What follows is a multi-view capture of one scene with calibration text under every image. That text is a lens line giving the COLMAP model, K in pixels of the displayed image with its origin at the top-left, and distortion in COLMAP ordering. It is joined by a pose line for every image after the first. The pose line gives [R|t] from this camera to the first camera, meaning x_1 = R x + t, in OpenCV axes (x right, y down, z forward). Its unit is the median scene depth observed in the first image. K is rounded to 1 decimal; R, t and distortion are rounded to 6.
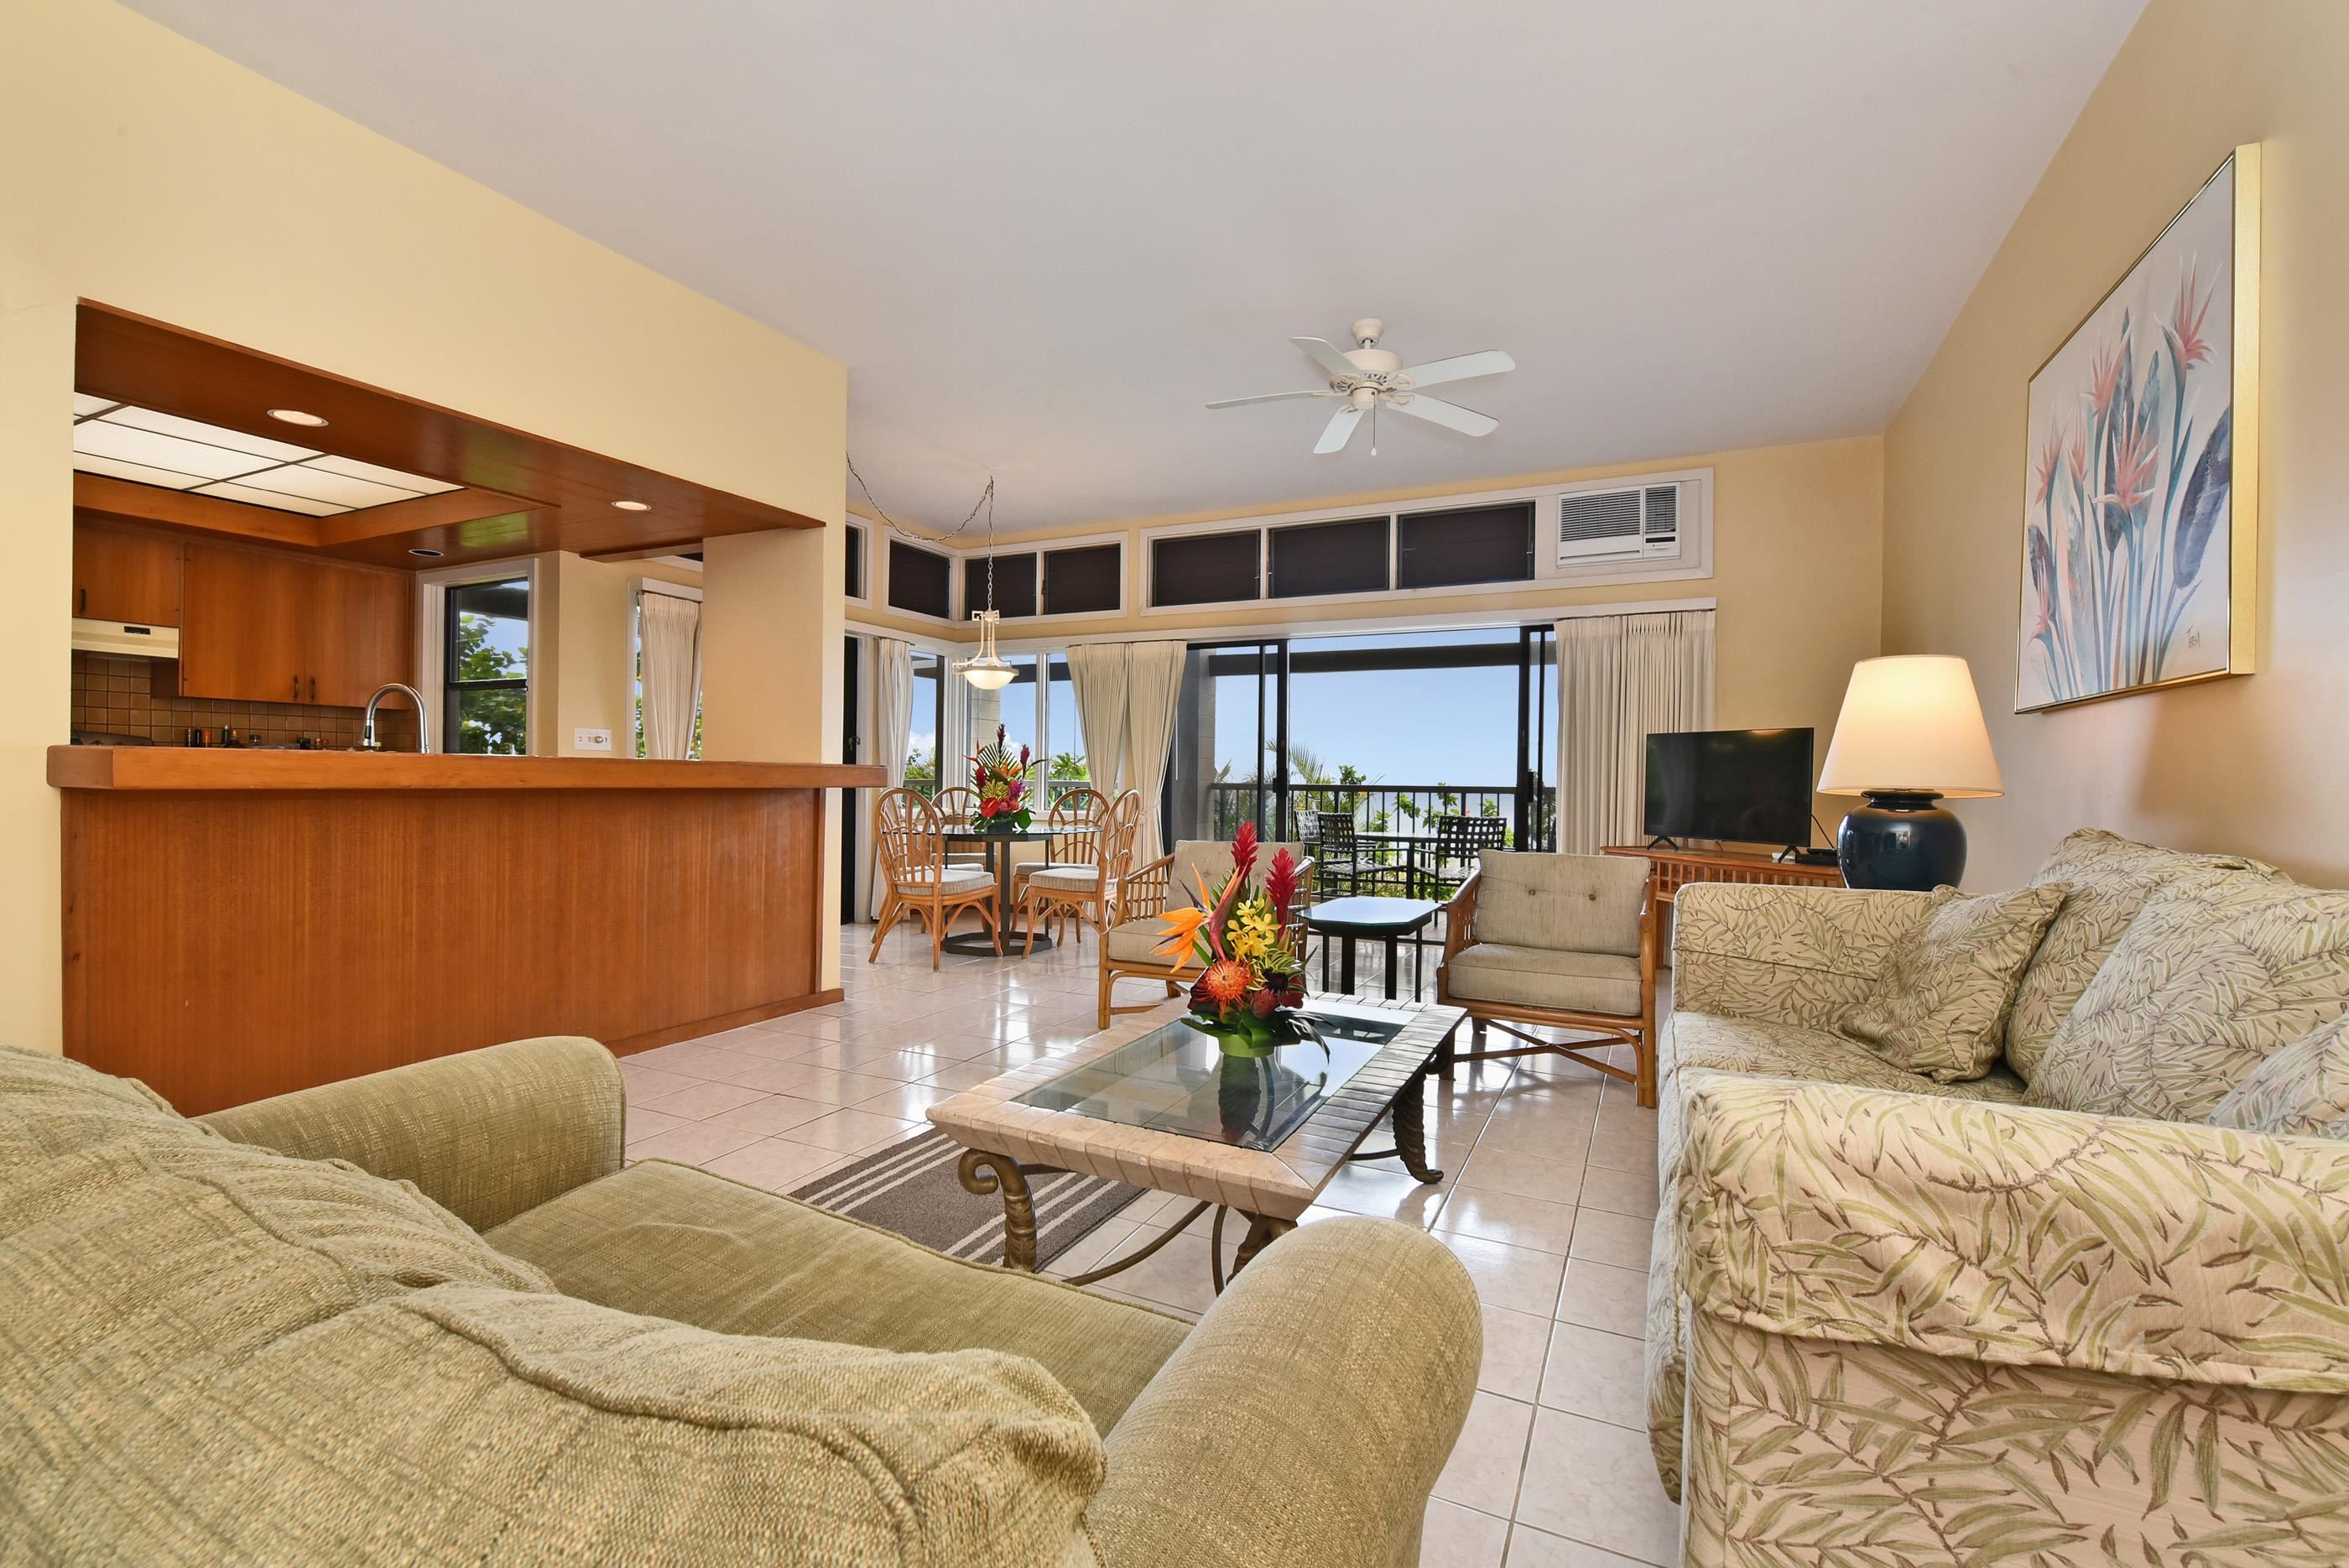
lens RADIAL K [[1070.2, 0, 1174.5], [0, 1070.2, 784.0], [0, 0, 1]] dist [-0.000714, -0.000074]
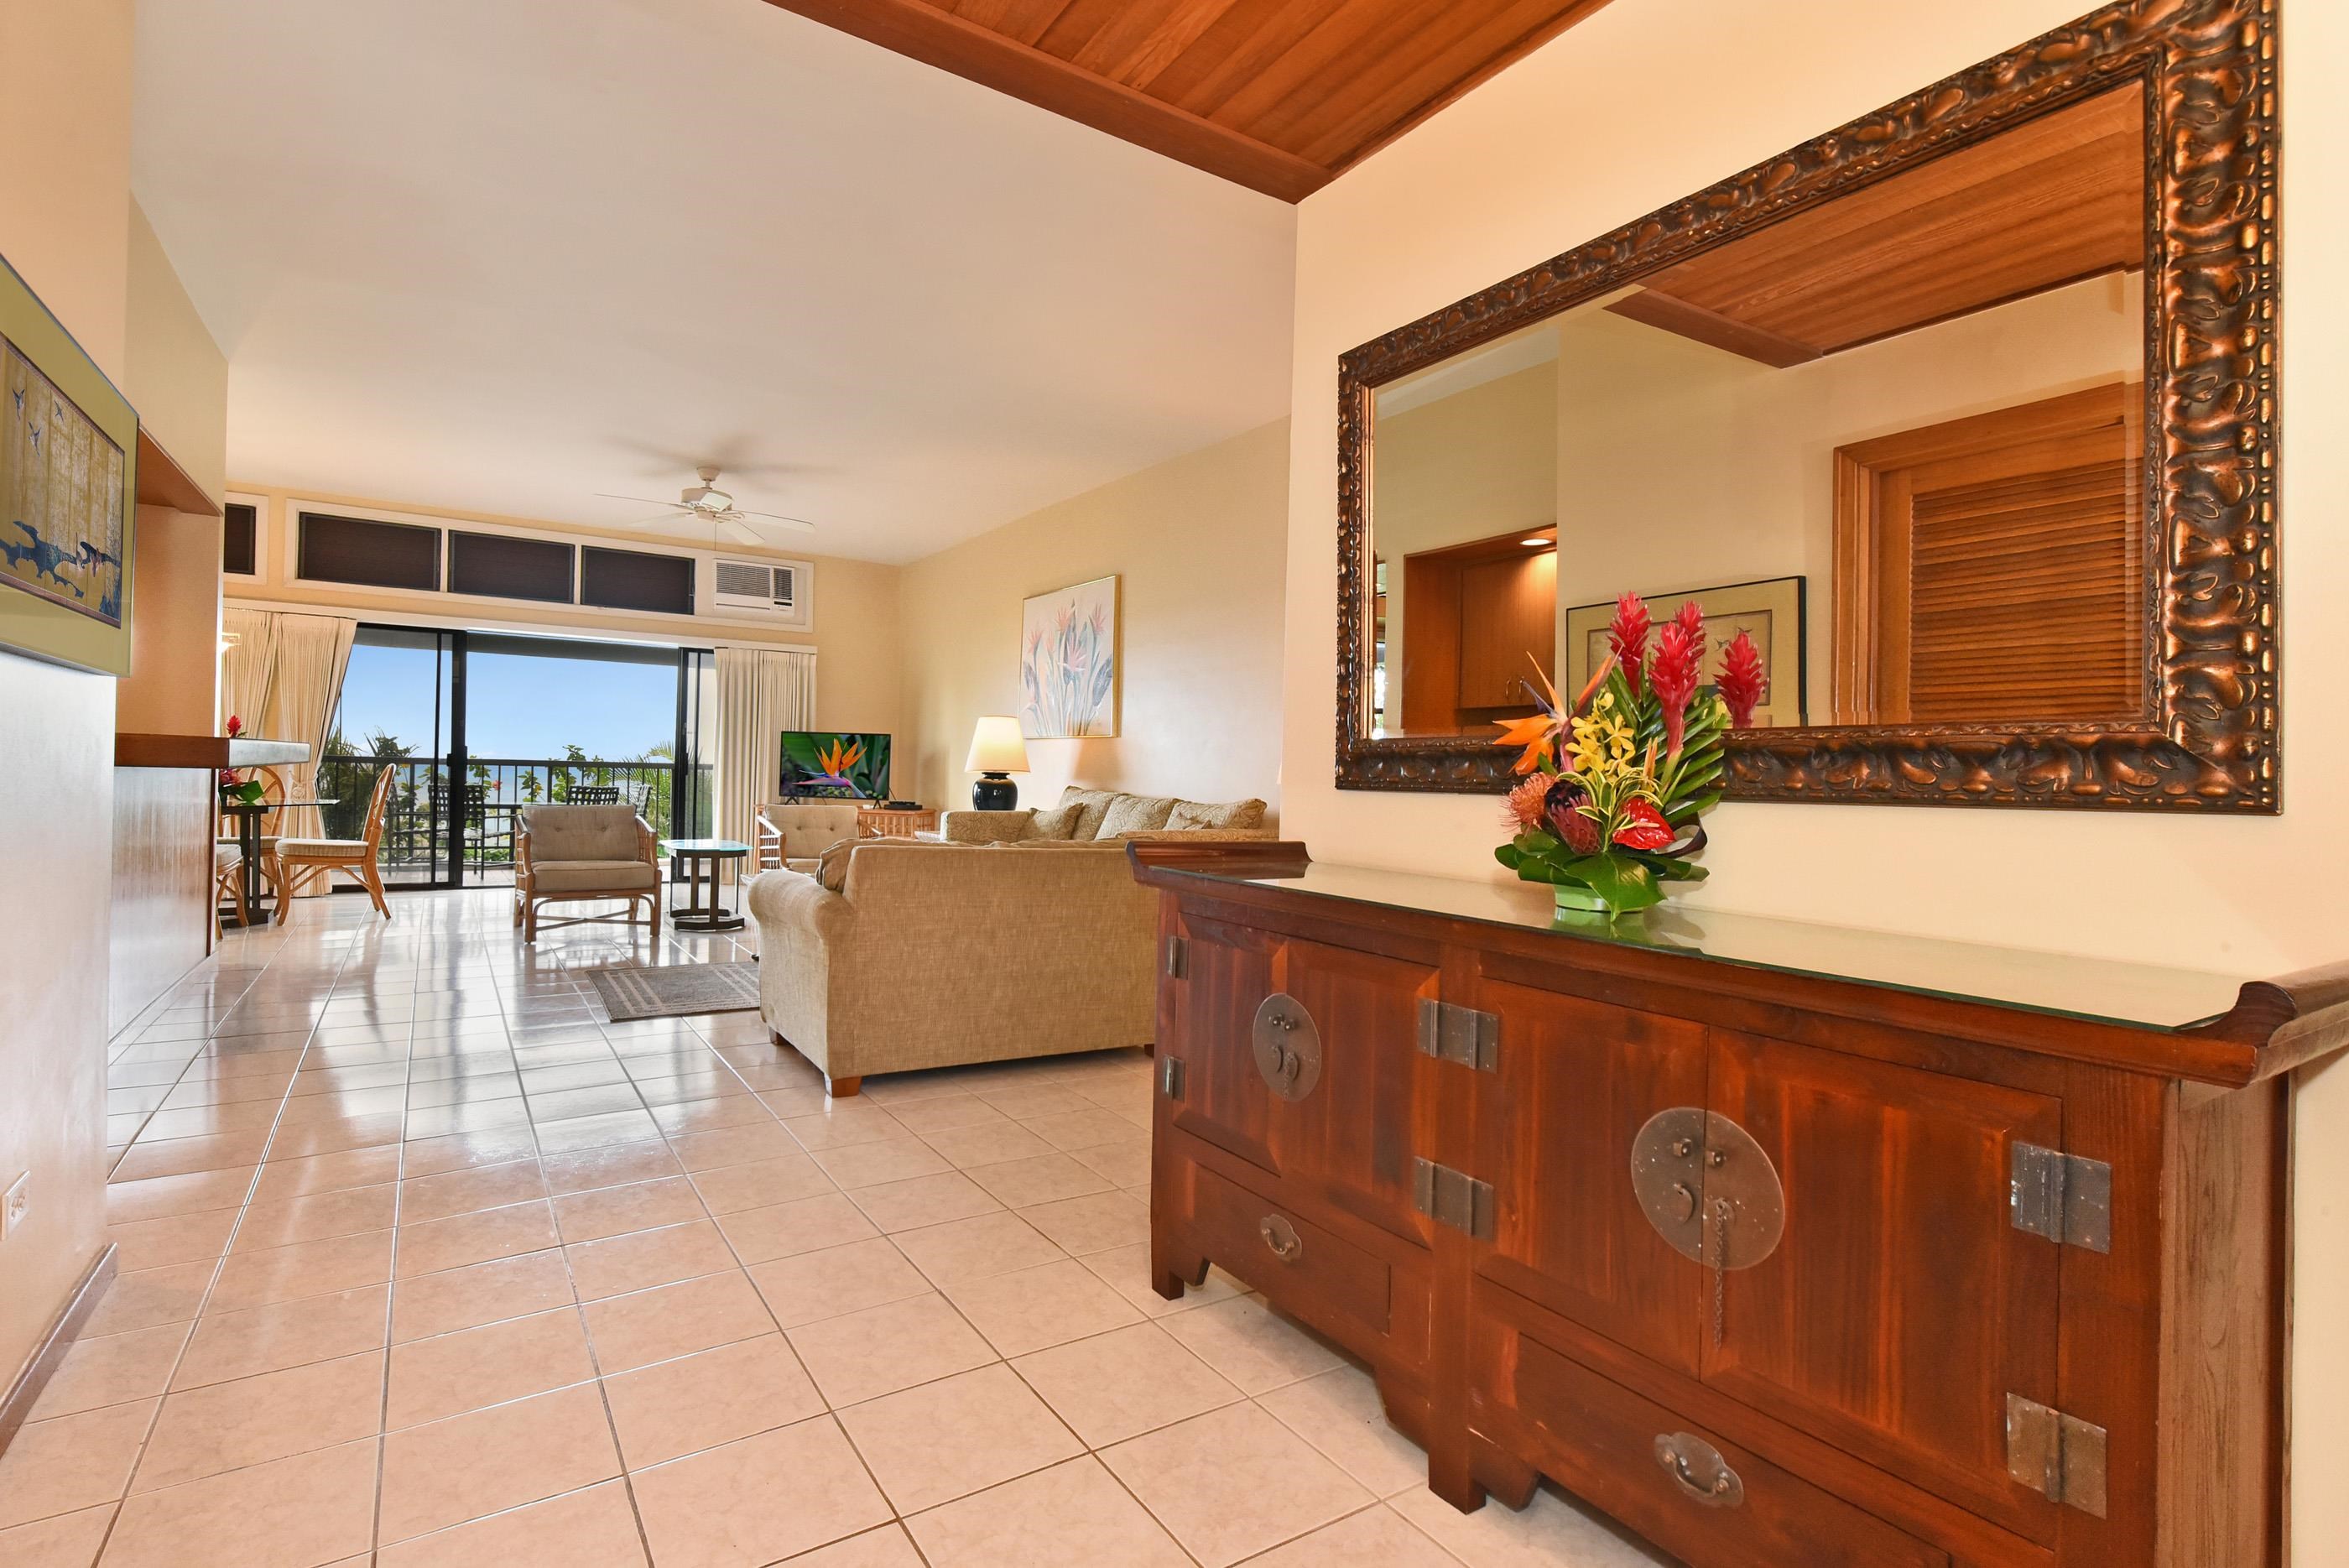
lens RADIAL K [[1122.3, 0, 1174.5], [0, 1122.3, 784.0], [0, 0, 1]] dist [0.001444, 0.000131]
pose [[0.525083, -0.004055, 0.851042, -0.571962], [-0.018991, 0.999684, 0.016481, -0.007293], [-0.850839, -0.024816, 0.524840, -0.300615]]
